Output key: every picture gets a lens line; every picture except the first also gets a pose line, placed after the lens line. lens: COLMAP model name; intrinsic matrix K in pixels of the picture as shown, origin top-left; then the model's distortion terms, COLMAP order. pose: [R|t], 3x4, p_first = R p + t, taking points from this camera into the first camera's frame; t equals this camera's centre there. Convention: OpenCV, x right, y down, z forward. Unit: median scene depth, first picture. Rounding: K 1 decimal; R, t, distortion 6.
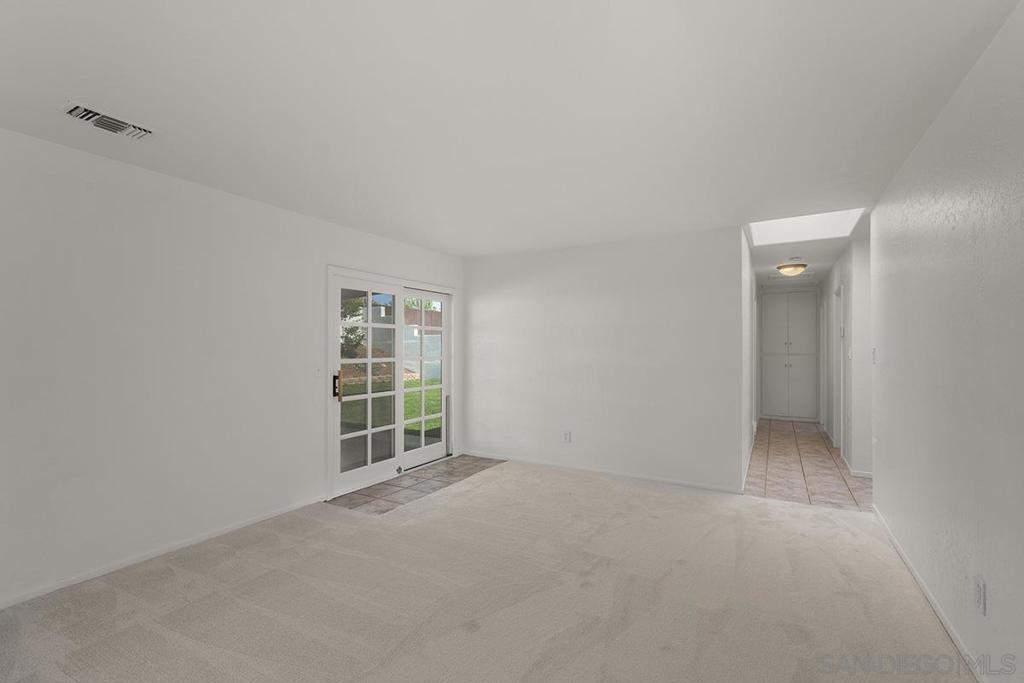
lens RADIAL K [[456.7, 0, 517.3], [0, 456.7, 344.4], [0, 0, 1]] dist [0.002187, 0.000209]
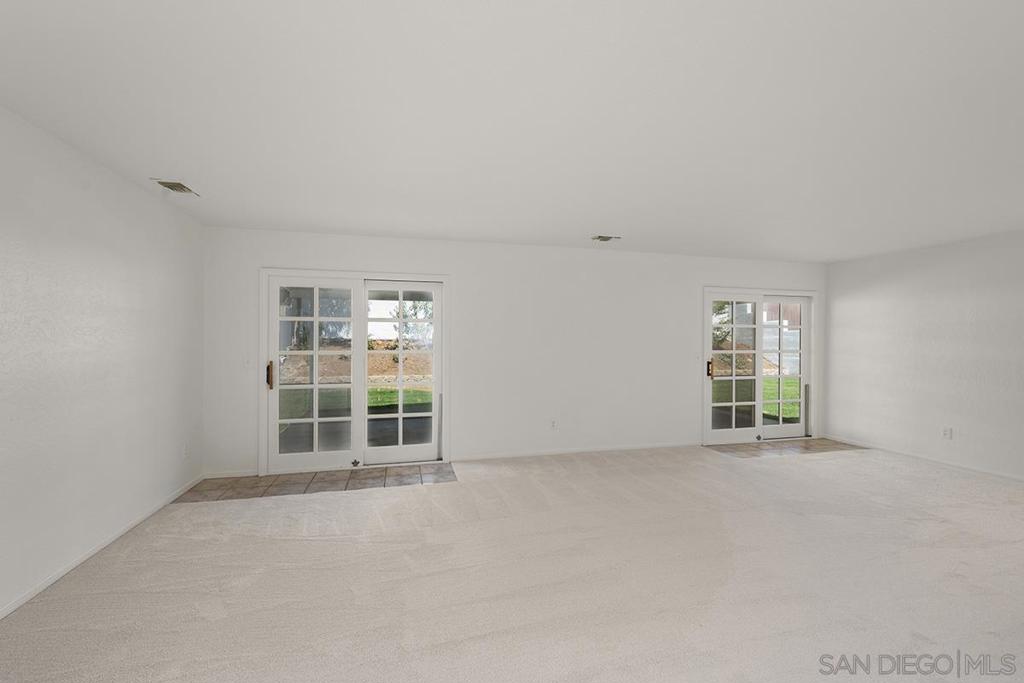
lens RADIAL K [[432.4, 0, 506.5], [0, 432.4, 342.7], [0, 0, 1]] dist [0.004722, -0.000637]
pose [[0.697068, 0.006433, -0.716976, 0.128869], [-0.001544, 0.999971, 0.007471, -0.001528], [0.717003, -0.004101, 0.697058, -0.388088]]
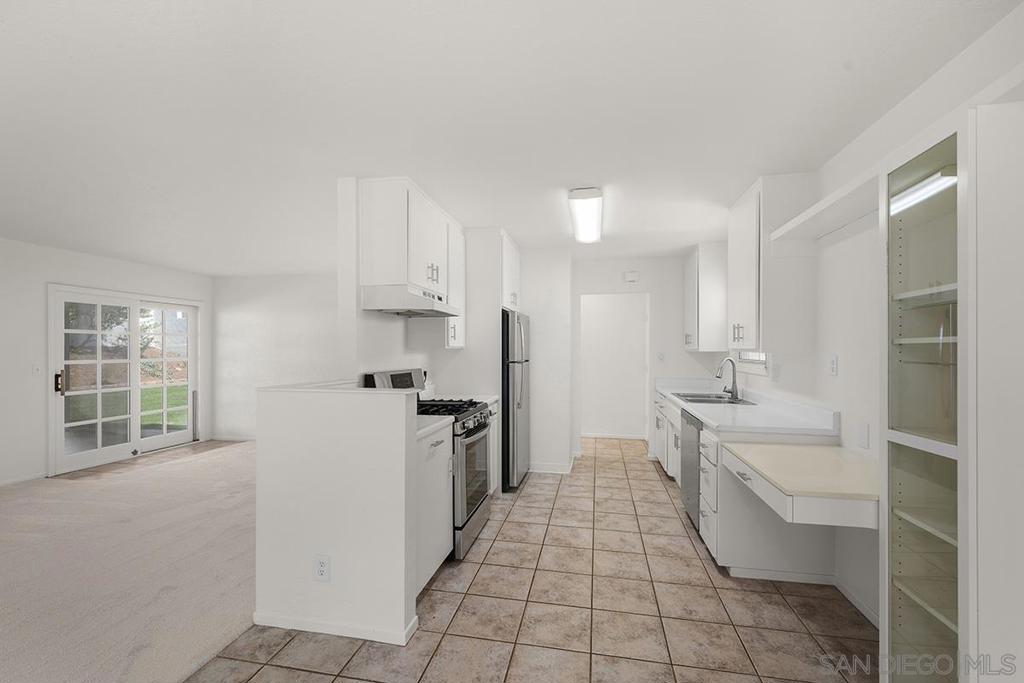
lens RADIAL K [[432.4, 0, 513.2], [0, 432.4, 351.2], [0, 0, 1]] dist [0.004722, -0.000637]
pose [[0.945576, 0.001698, 0.325398, 0.336123], [-0.004451, 0.999960, 0.007718, -0.006639], [-0.325372, -0.008747, 0.945546, -0.438783]]
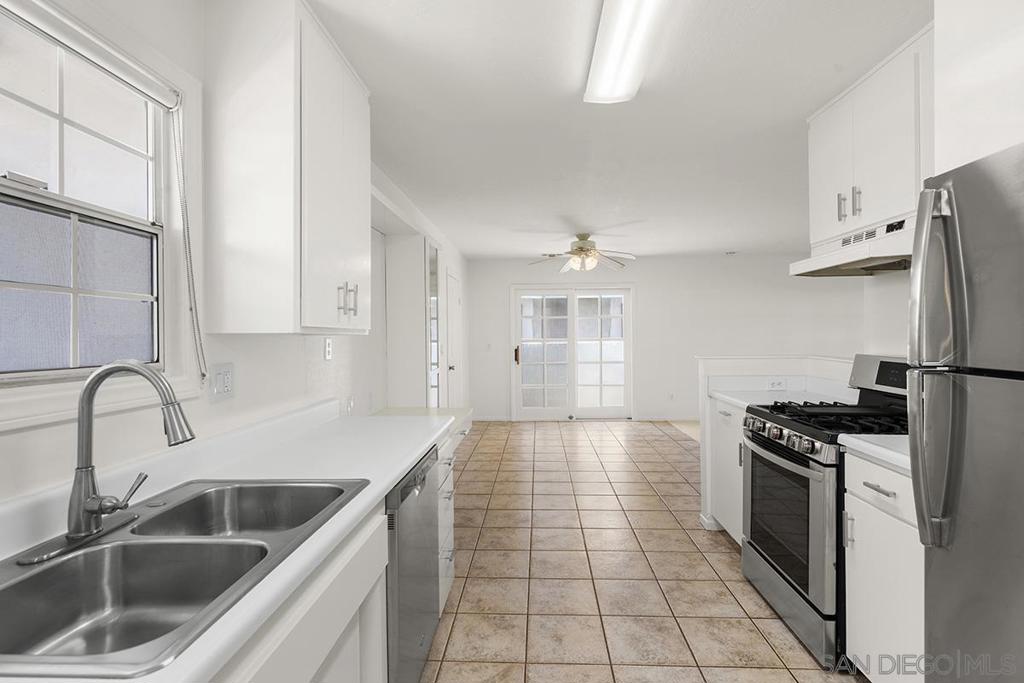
lens RADIAL K [[505.2, 0, 512.8], [0, 505.2, 340.3], [0, 0, 1]] dist [0.000086, 0.000051]
pose [[-0.890863, 0.016637, -0.453968, 0.937941], [0.014545, 0.999861, 0.008099, 0.002280], [0.454040, 0.000612, -0.890981, 0.500700]]
